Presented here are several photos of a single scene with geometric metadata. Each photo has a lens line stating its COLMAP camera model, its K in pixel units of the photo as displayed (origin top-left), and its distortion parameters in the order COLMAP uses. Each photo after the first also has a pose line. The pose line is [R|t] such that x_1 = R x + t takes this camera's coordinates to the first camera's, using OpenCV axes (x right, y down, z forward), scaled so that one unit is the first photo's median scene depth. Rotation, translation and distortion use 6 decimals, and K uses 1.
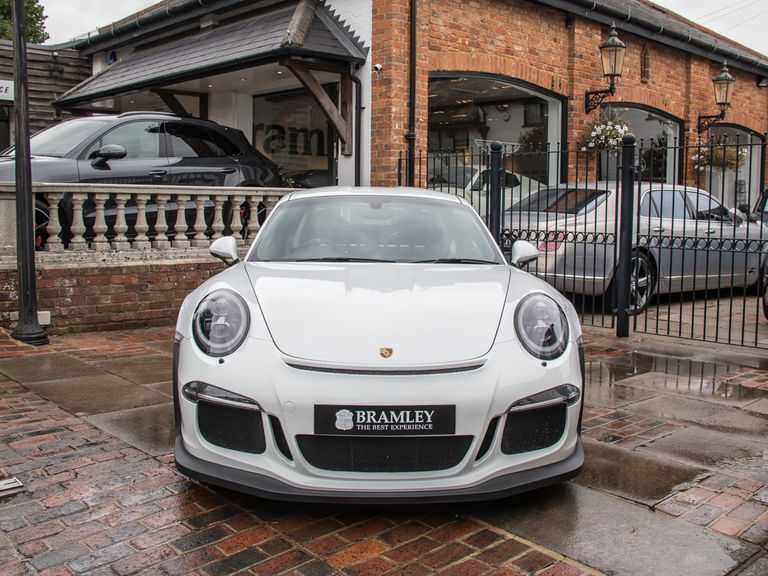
lens RADIAL K [[790.2, 0, 384.0], [0, 790.2, 288.0], [0, 0, 1]] dist [-0.111340, 0.049729]
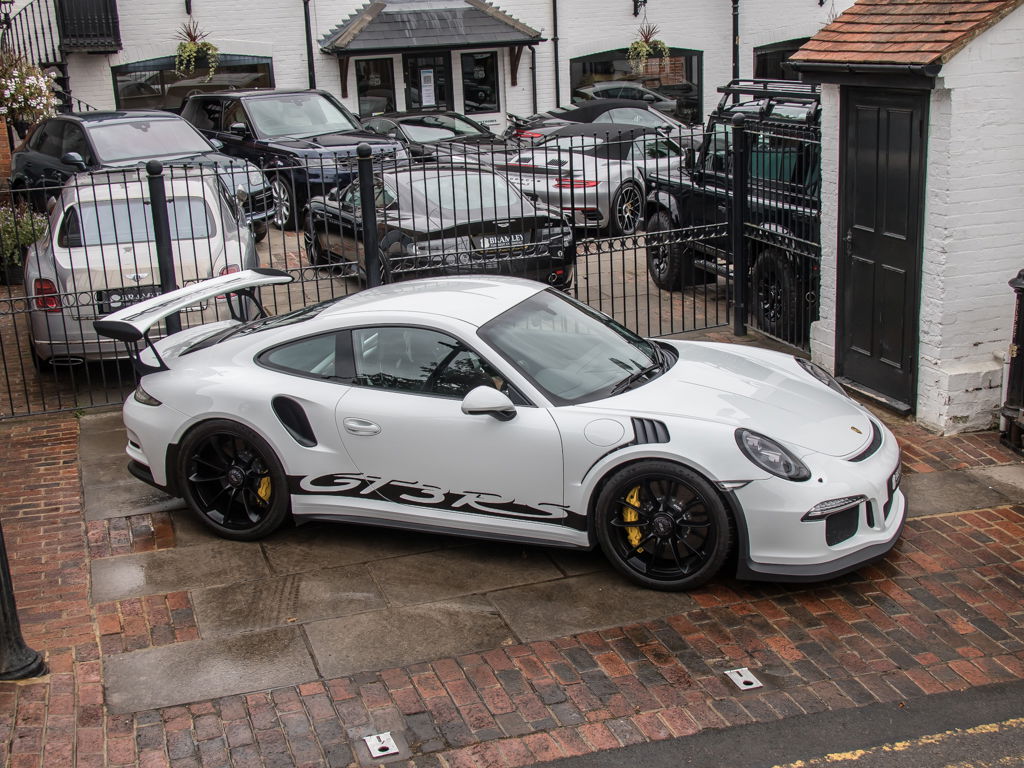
lens RADIAL K [[1347.5, 0, 512.0], [0, 1347.5, 384.0], [0, 0, 1]] dist [-0.072198, 0.330154]
pose [[0.417622, -0.275052, 0.865989, -0.686719], [0.147304, 0.960968, 0.234182, -0.192444], [-0.896601, 0.029764, 0.441838, 0.160371]]
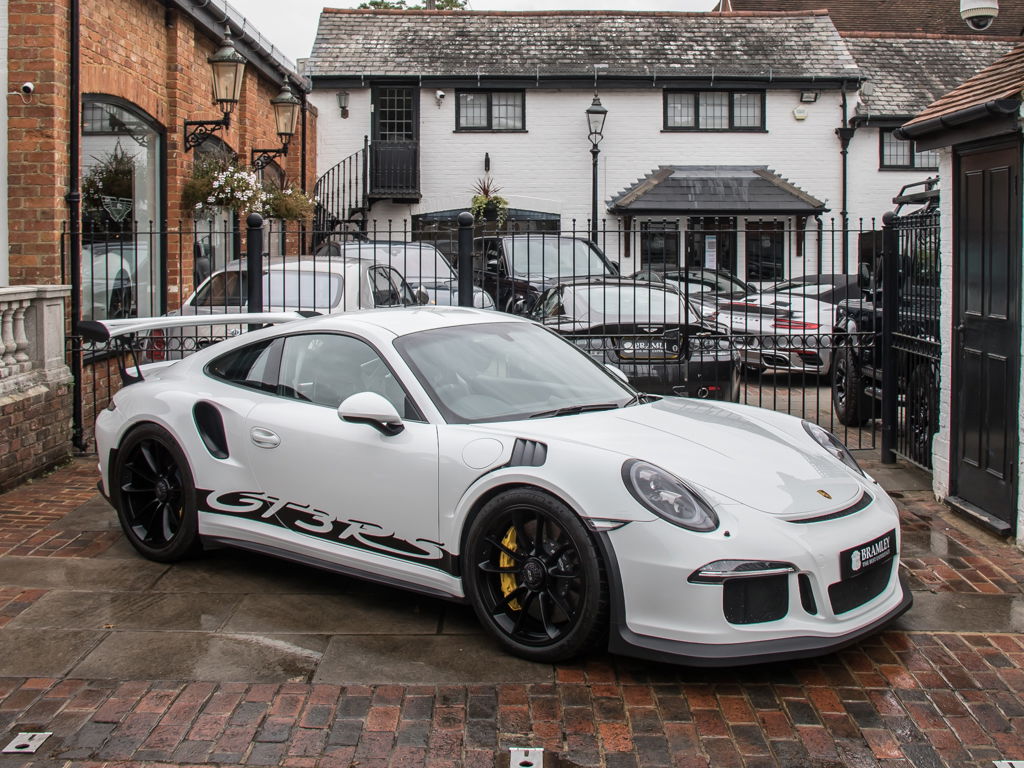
lens RADIAL K [[1286.9, 0, 523.7], [0, 1286.9, 284.6], [0, 0, 1]] dist [-0.131722, 0.095226]
pose [[0.666526, -0.035196, 0.744651, -0.469833], [0.087850, 0.995633, -0.031574, -0.055119], [-0.740288, 0.086462, 0.666707, 0.046239]]
